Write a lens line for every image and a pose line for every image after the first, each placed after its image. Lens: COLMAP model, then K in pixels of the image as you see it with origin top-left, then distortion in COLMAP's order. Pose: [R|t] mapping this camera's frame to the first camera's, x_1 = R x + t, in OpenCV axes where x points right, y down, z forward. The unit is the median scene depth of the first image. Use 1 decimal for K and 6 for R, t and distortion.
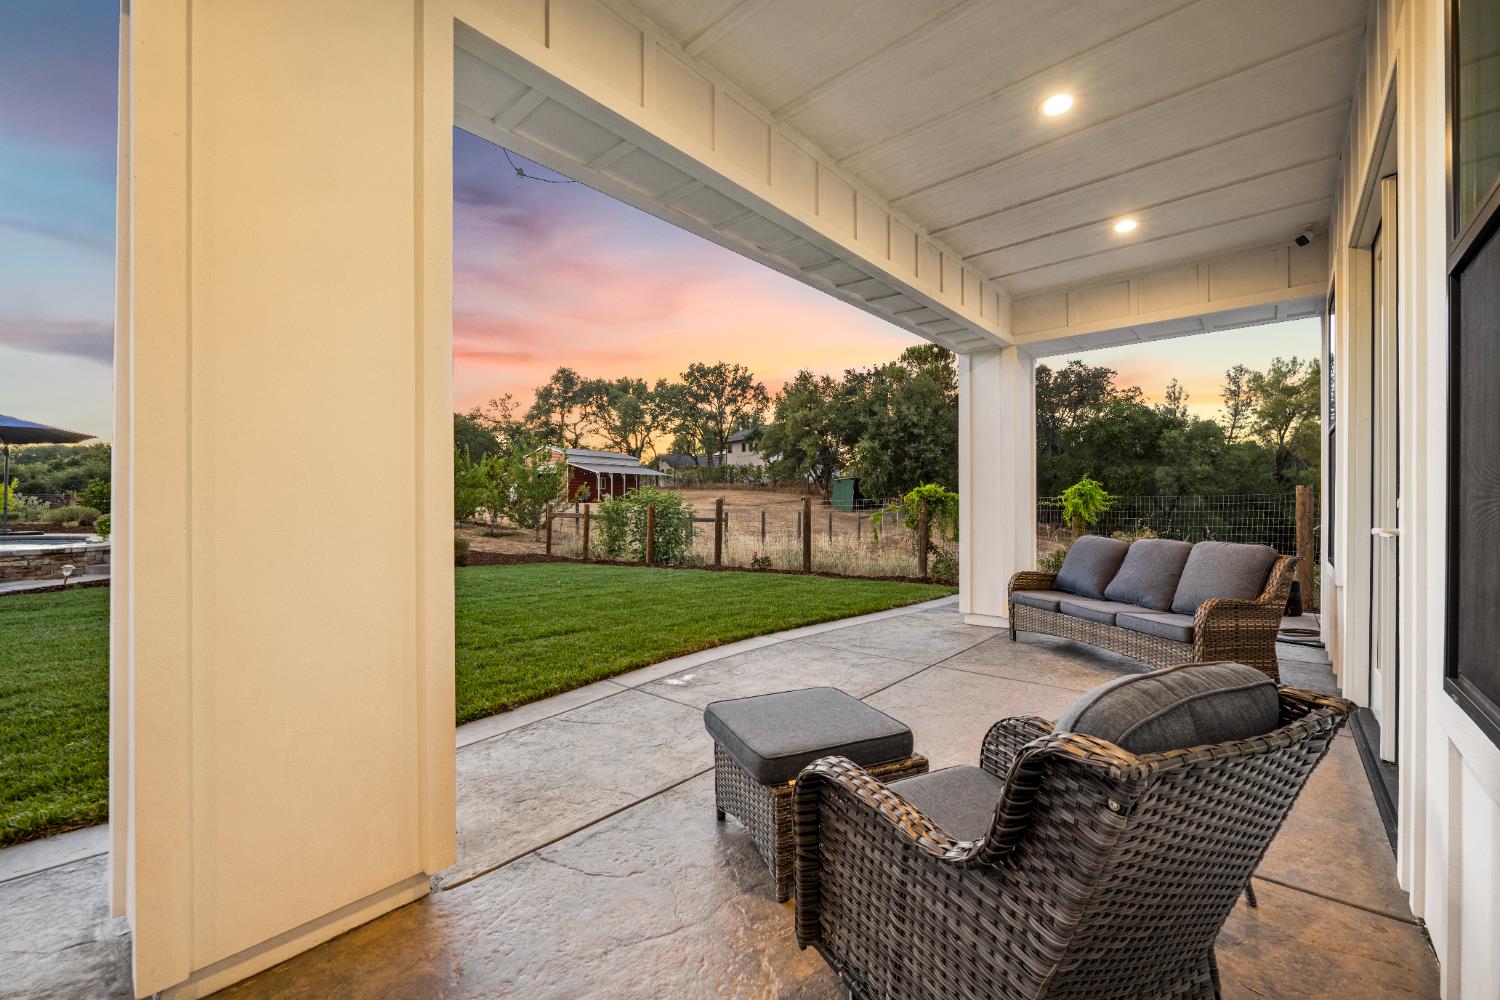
lens RADIAL K [[600.6, 0, 743.8], [0, 600.6, 497.6], [0, 0, 1]] dist [-0.007763, 0.000846]
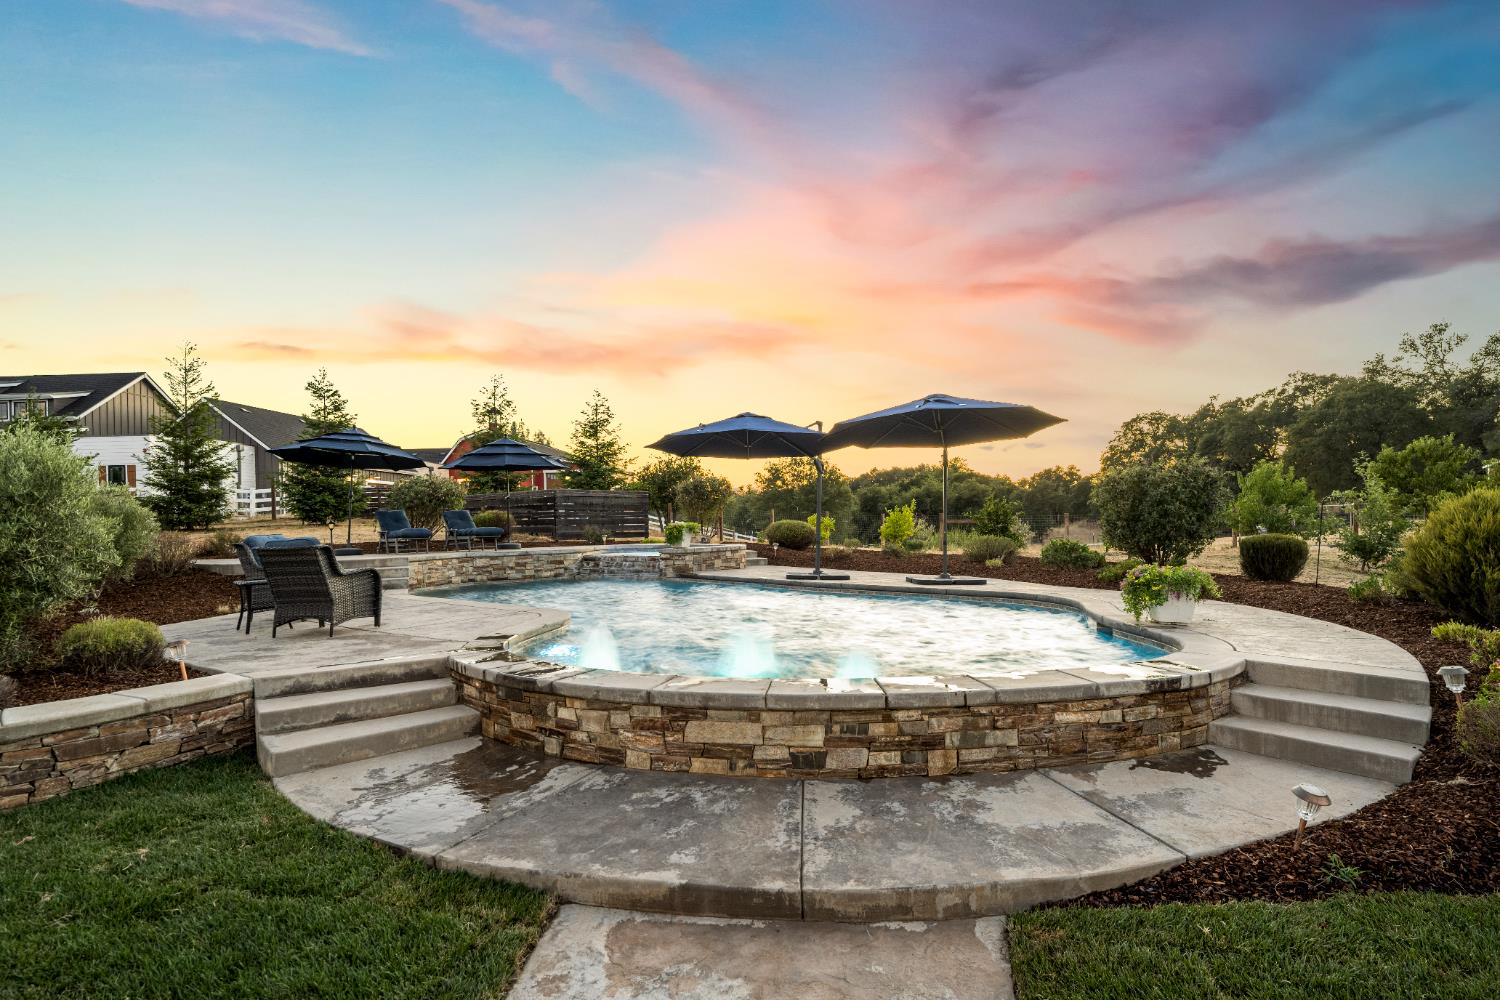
lens RADIAL K [[758.5, 0, 771.2], [0, 758.5, 545.0], [0, 0, 1]] dist [0.001190, -0.002459]
pose [[0.523616, 0.018618, -0.851751, -0.218479], [0.023958, 0.999044, 0.036566, -0.005895], [0.851618, -0.039553, 0.522669, 0.135168]]
